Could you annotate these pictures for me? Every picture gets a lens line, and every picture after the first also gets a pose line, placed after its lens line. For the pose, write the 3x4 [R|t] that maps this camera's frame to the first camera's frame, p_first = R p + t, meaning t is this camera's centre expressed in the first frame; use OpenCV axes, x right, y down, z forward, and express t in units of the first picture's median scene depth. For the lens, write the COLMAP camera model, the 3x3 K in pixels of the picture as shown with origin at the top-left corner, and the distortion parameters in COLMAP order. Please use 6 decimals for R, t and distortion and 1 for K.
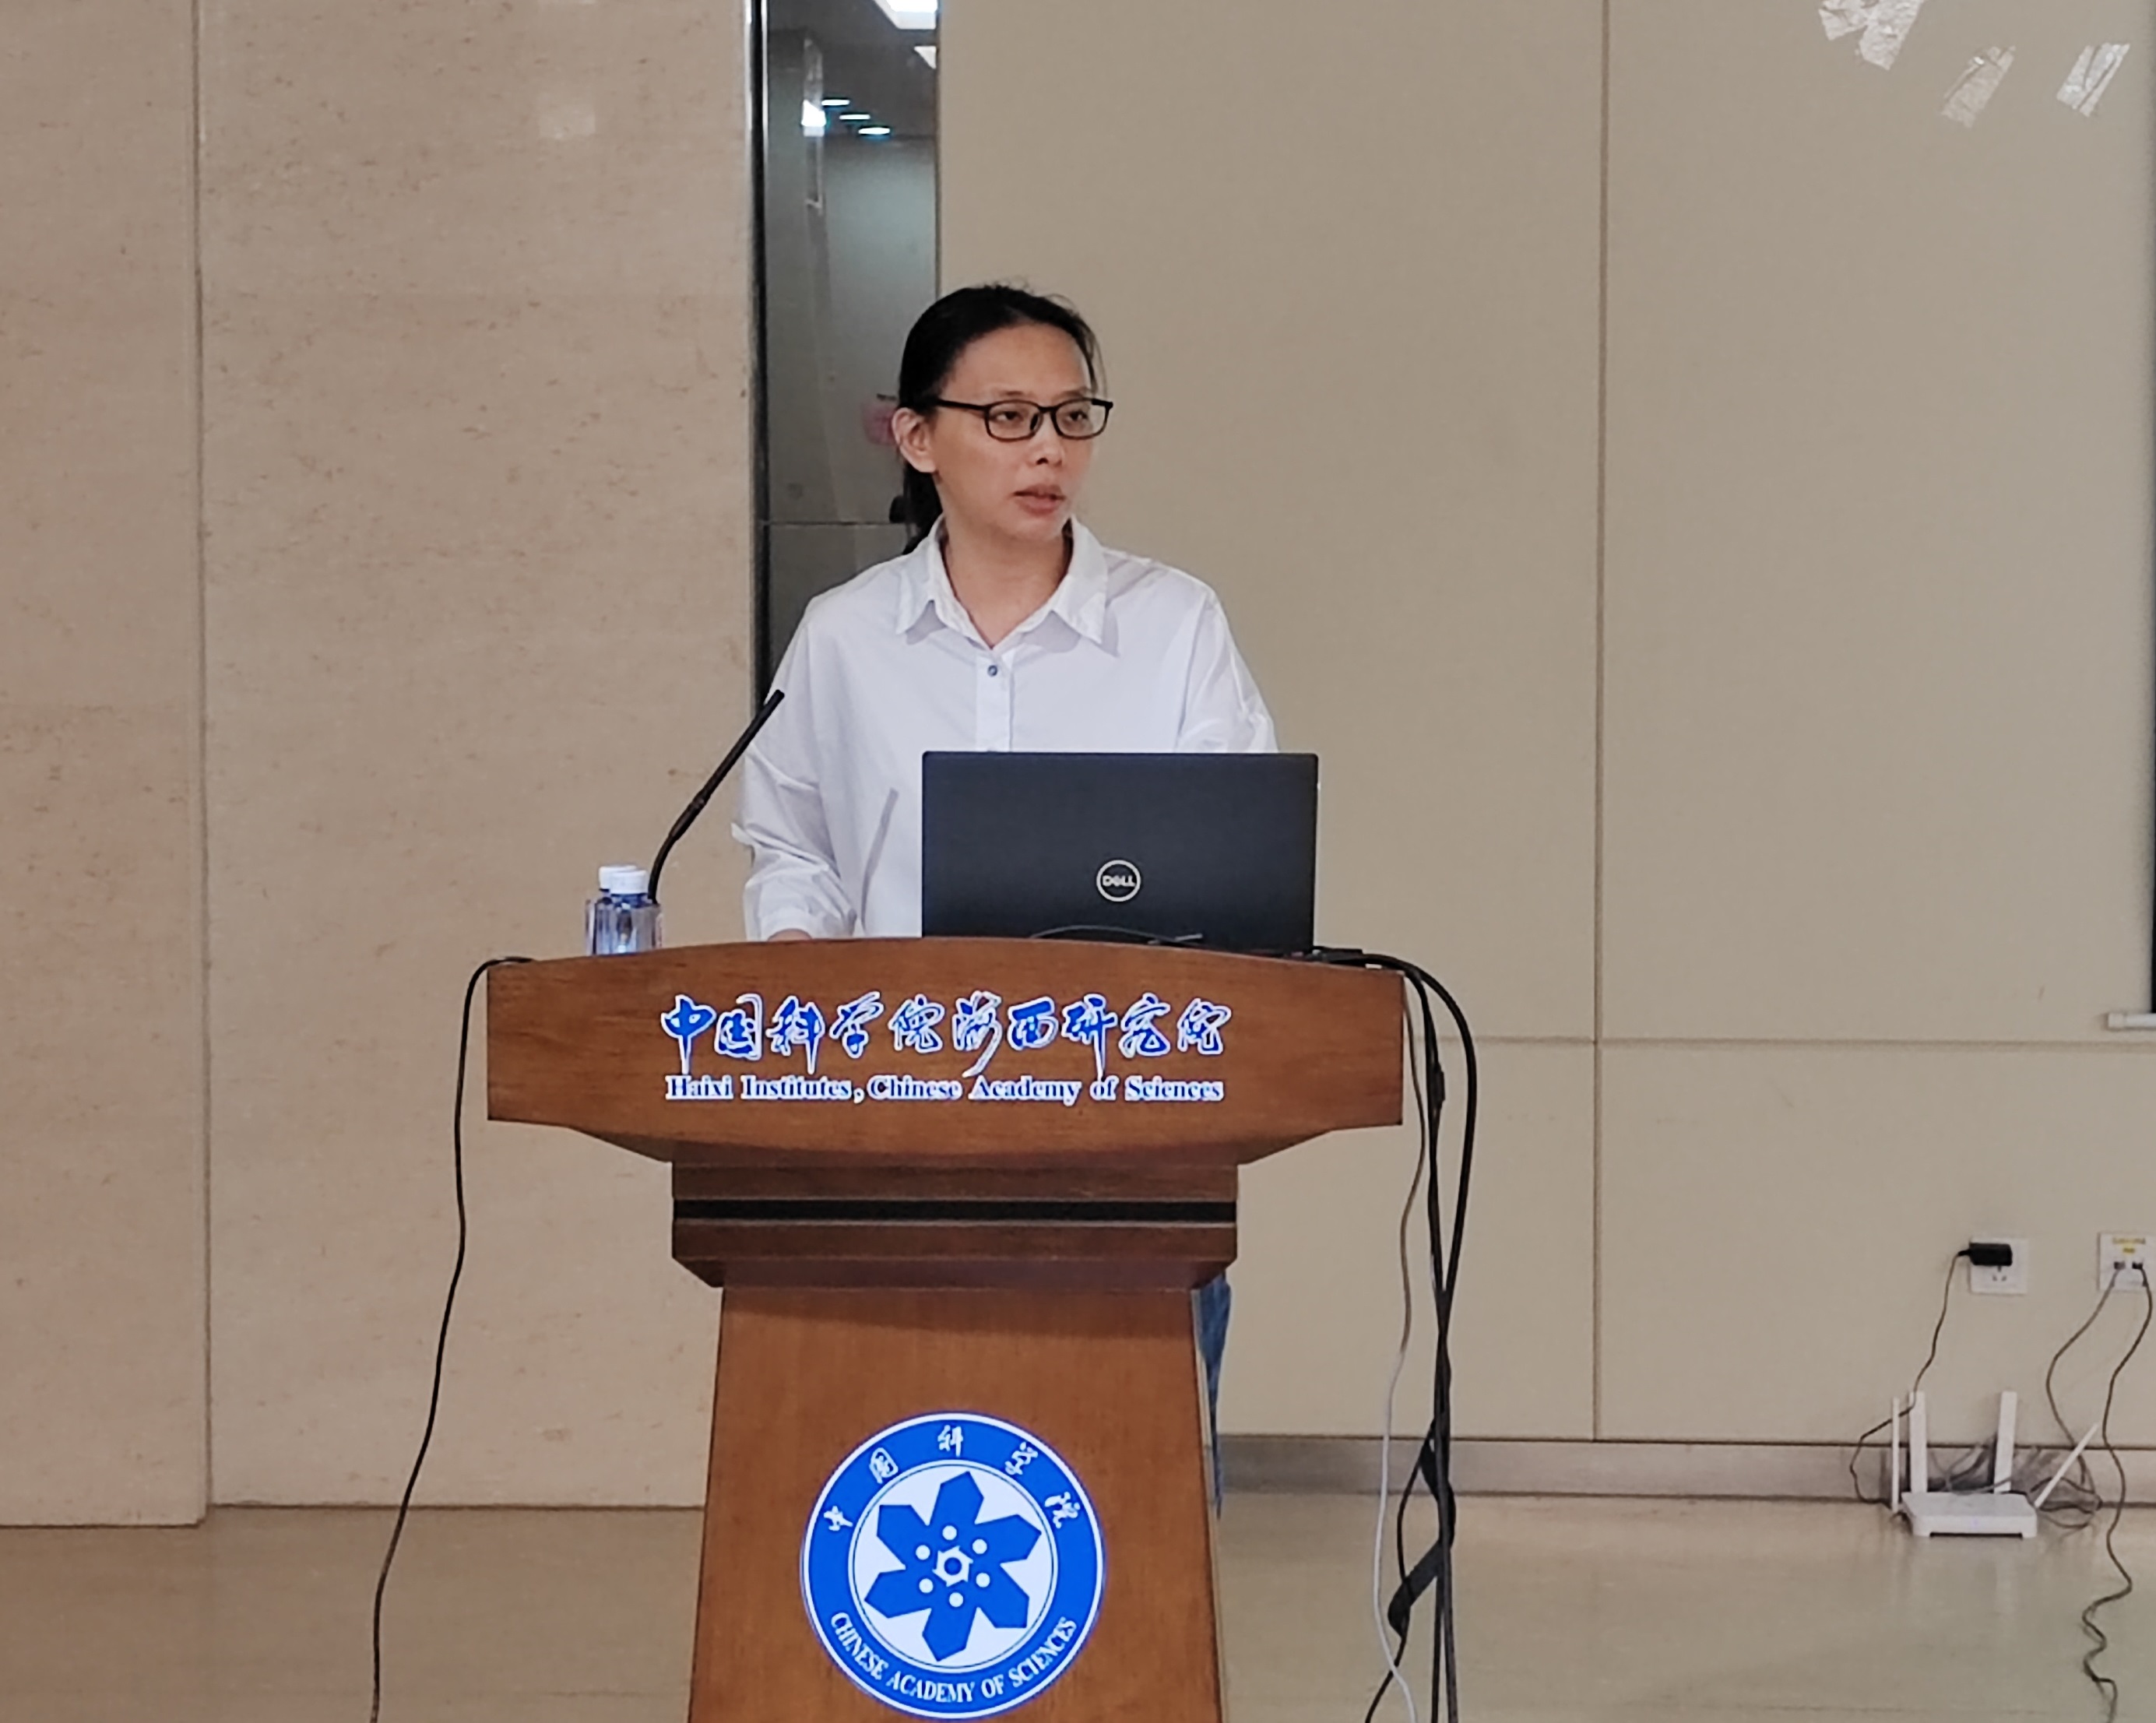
lens RADIAL K [[5659.2, 0, 1103.8], [0, 5659.2, 795.7], [0, 0, 1]] dist [0.167833, 0.000000]
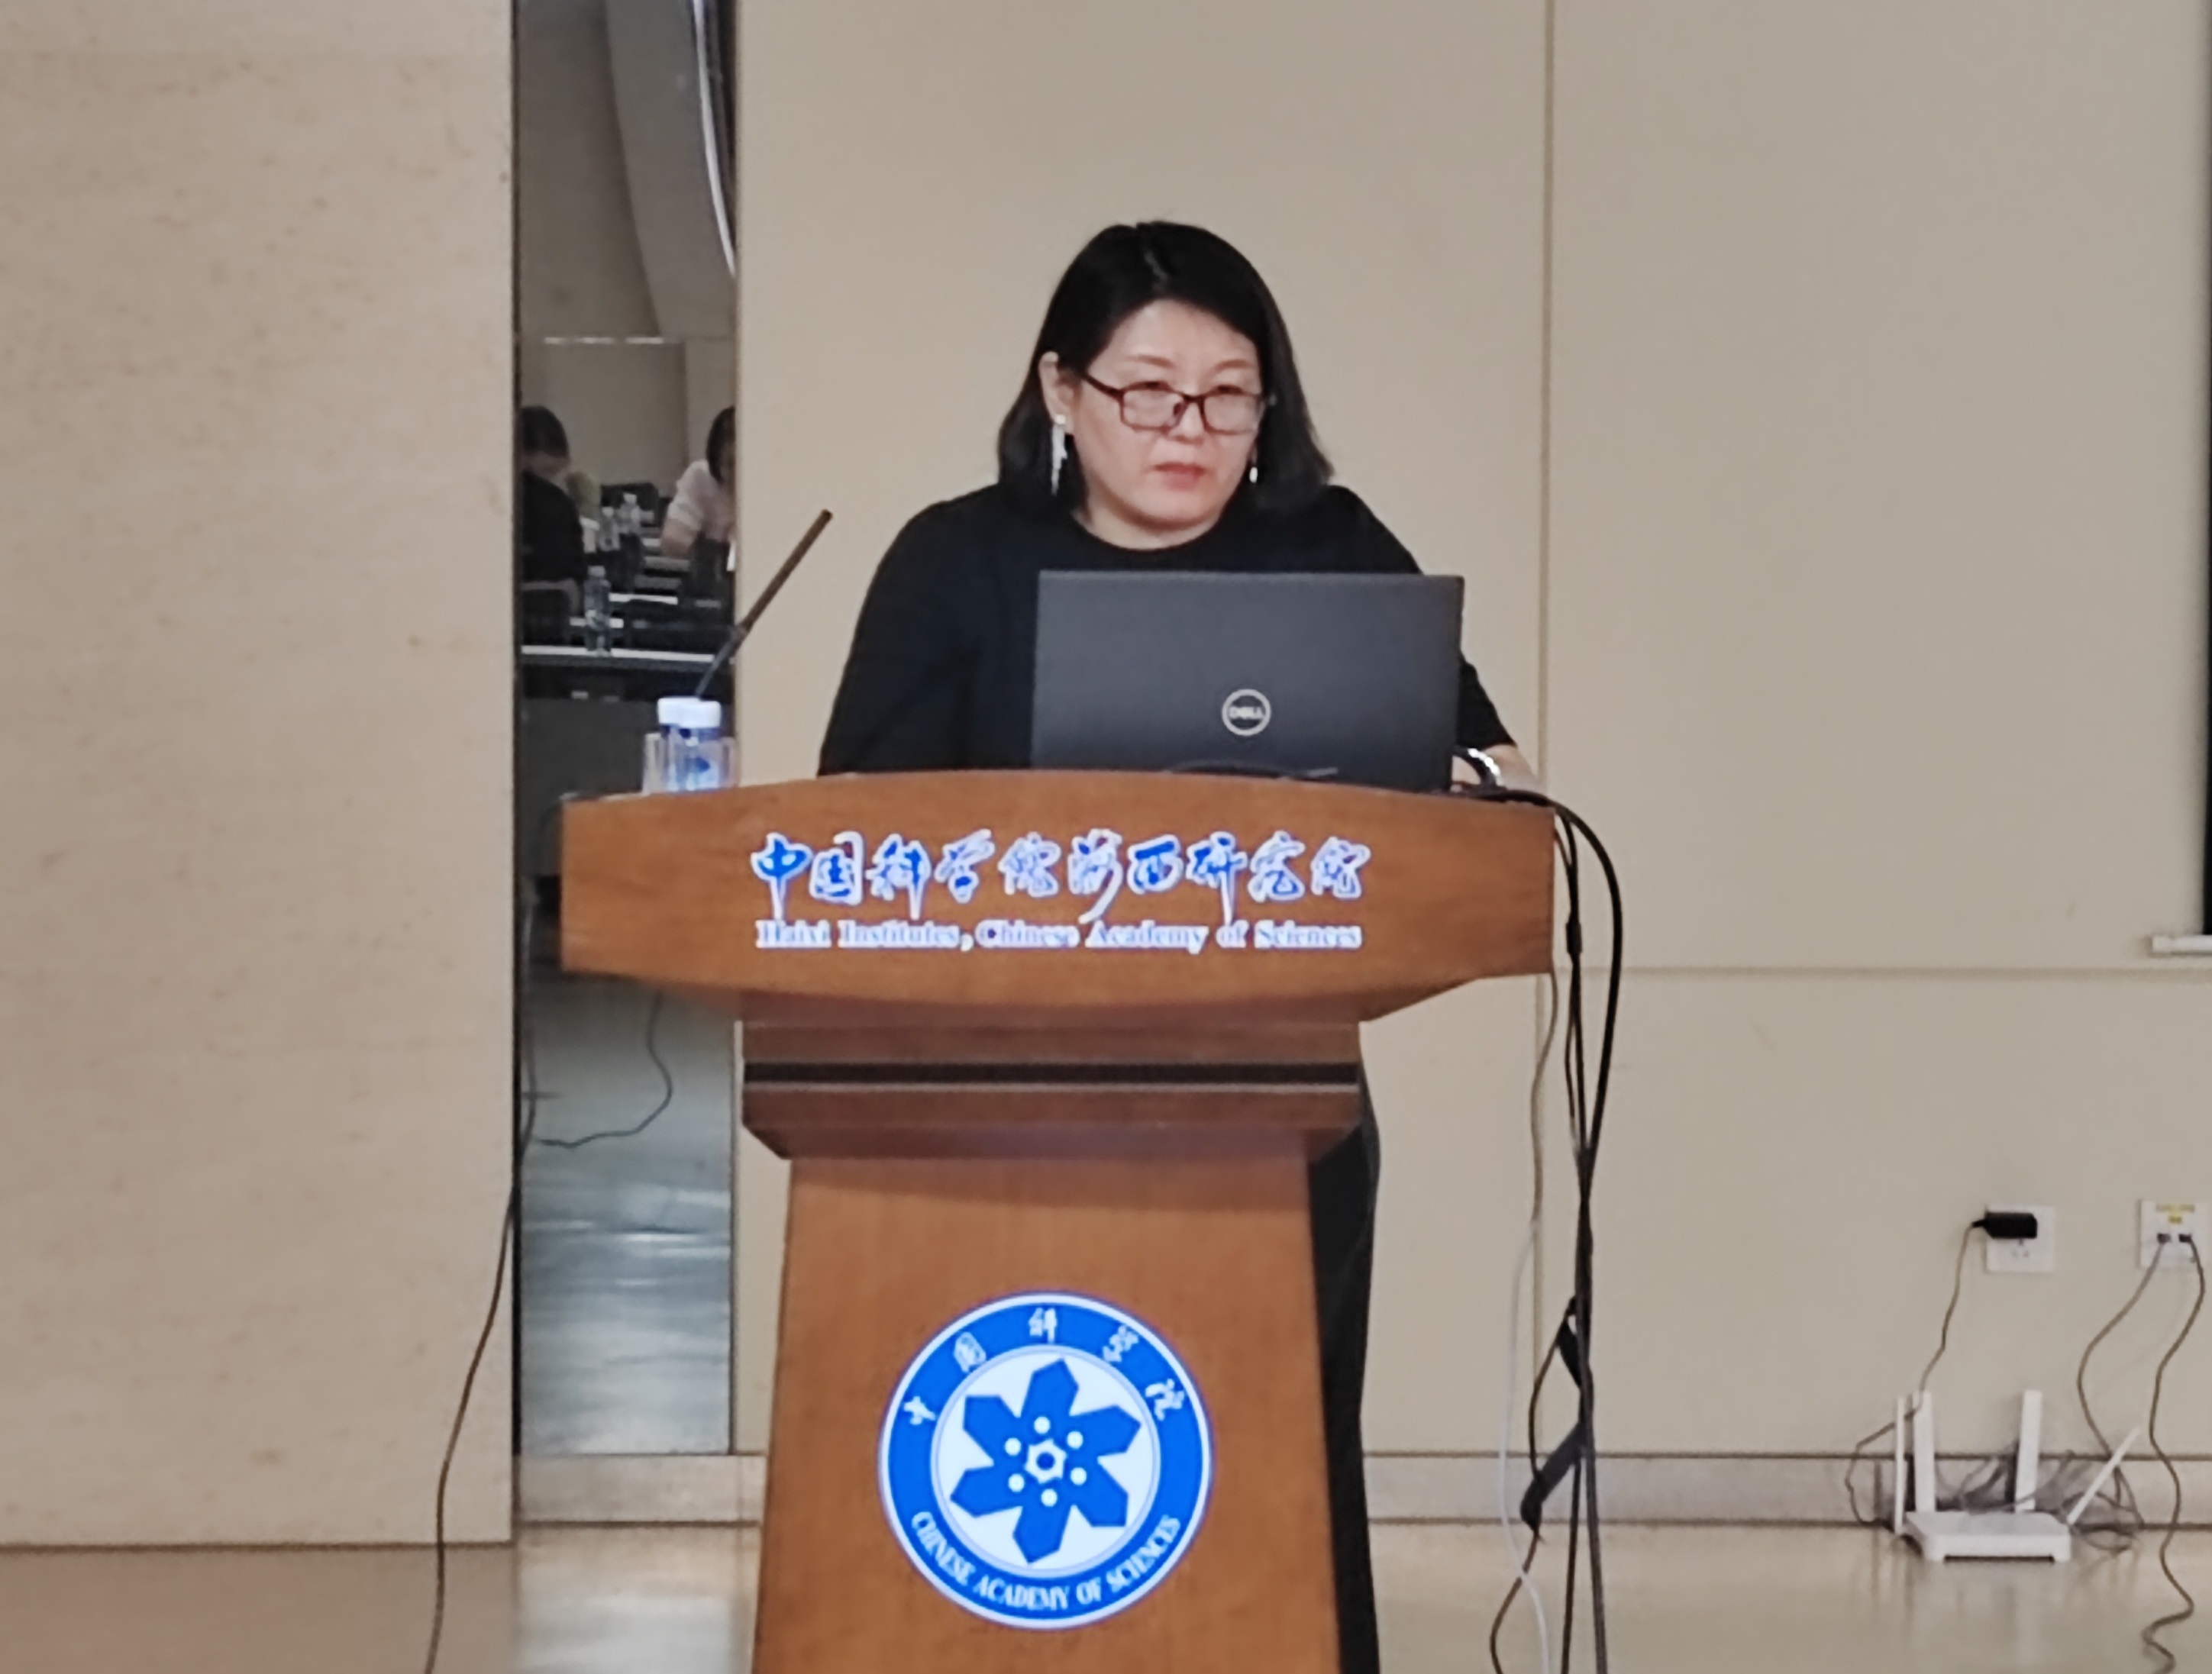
lens RADIAL K [[7875.2, 0, 1206.0], [0, 7875.2, 769.8], [0, 0, 1]] dist [0.366013, 0.000000]
pose [[0.997182, 0.001337, 0.075009, -0.100661], [-0.001870, 0.999974, 0.007034, 0.015538], [-0.074997, -0.007155, 0.997158, -0.285444]]
